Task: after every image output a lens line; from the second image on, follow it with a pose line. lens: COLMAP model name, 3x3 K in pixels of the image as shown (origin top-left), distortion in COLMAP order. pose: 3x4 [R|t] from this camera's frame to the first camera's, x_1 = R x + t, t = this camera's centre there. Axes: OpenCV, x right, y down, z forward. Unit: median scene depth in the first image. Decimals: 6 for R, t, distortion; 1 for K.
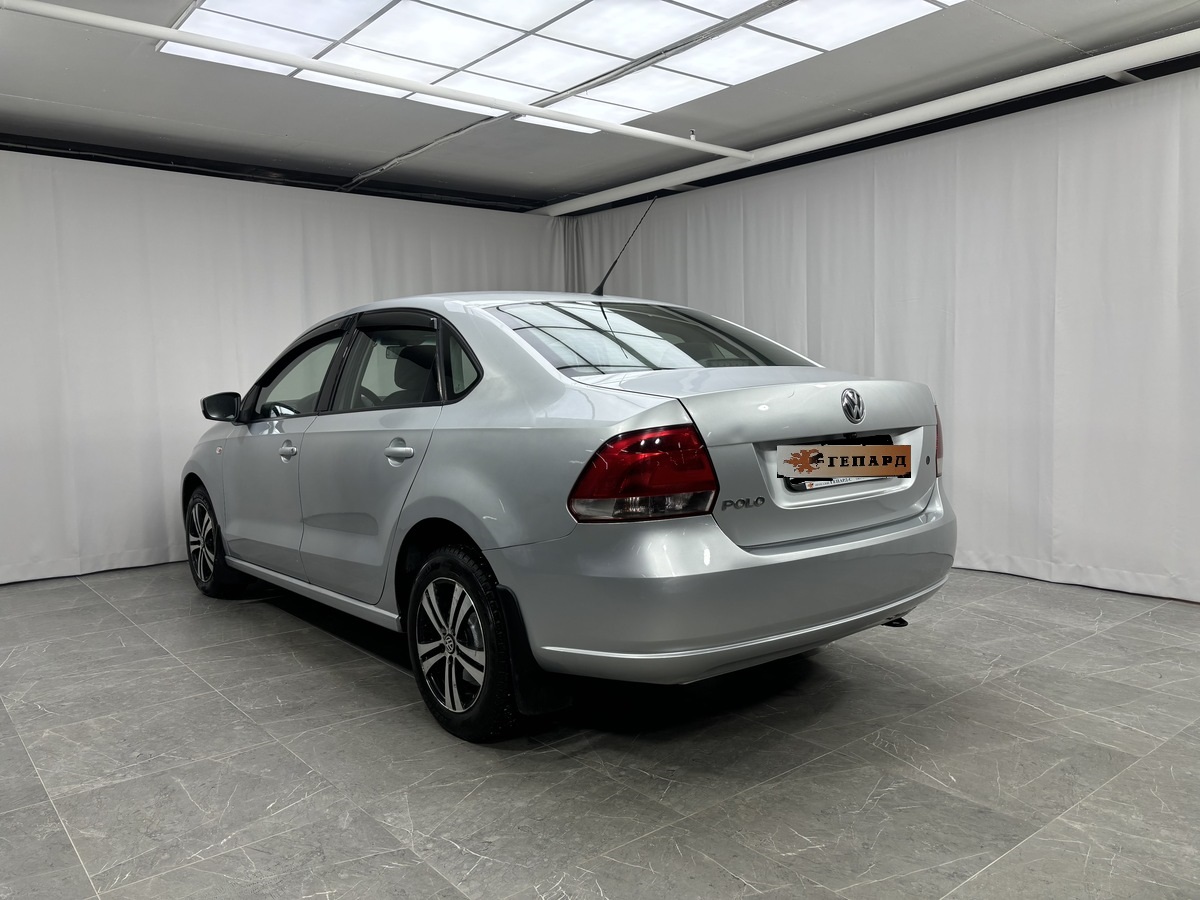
lens RADIAL K [[932.0, 0, 604.4], [0, 932.0, 452.4], [0, 0, 1]] dist [0.025043, -0.003803]
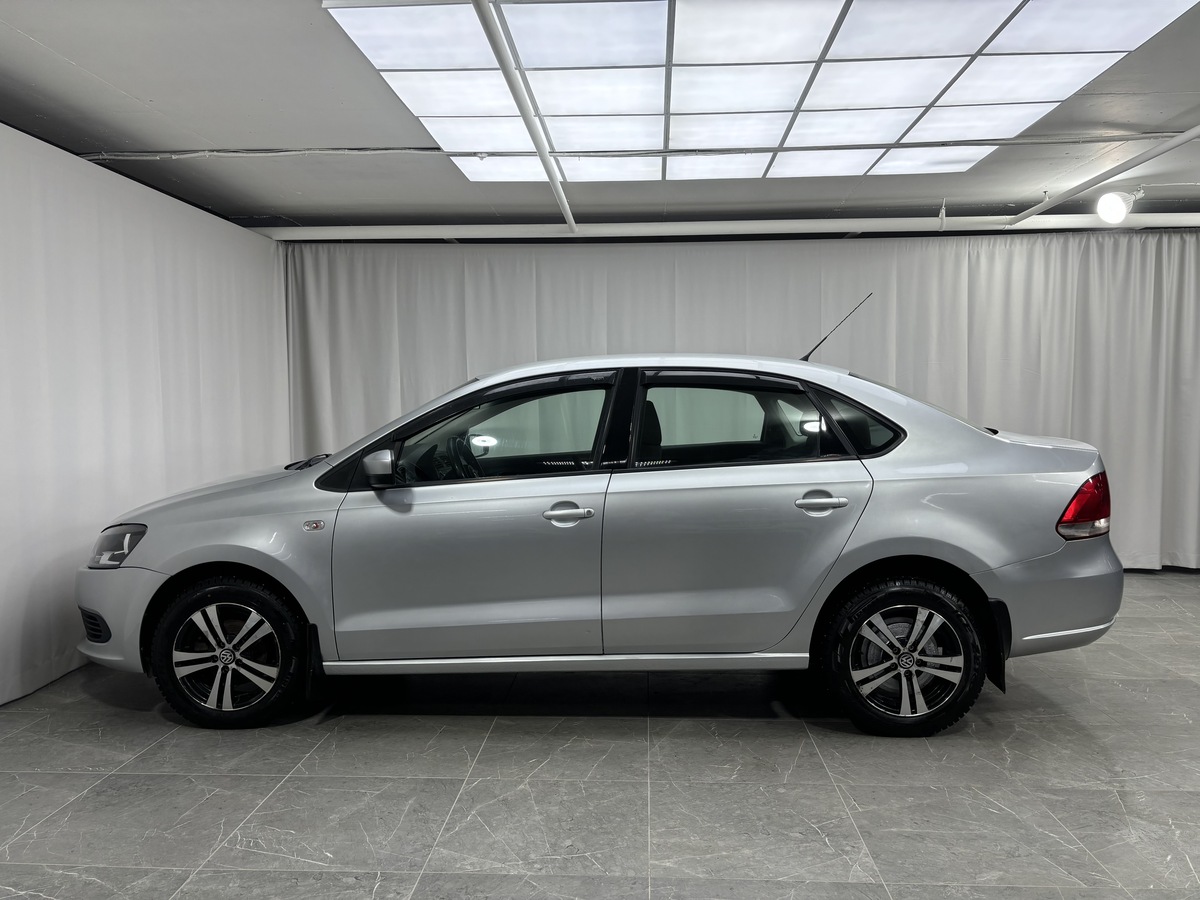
lens RADIAL K [[932.0, 0, 604.4], [0, 932.0, 452.4], [0, 0, 1]] dist [0.025043, -0.003803]
pose [[0.654460, -0.021640, 0.755787, -1.261284], [0.050175, 0.998630, -0.014855, -0.058907], [-0.754430, 0.047643, 0.654649, 0.478056]]
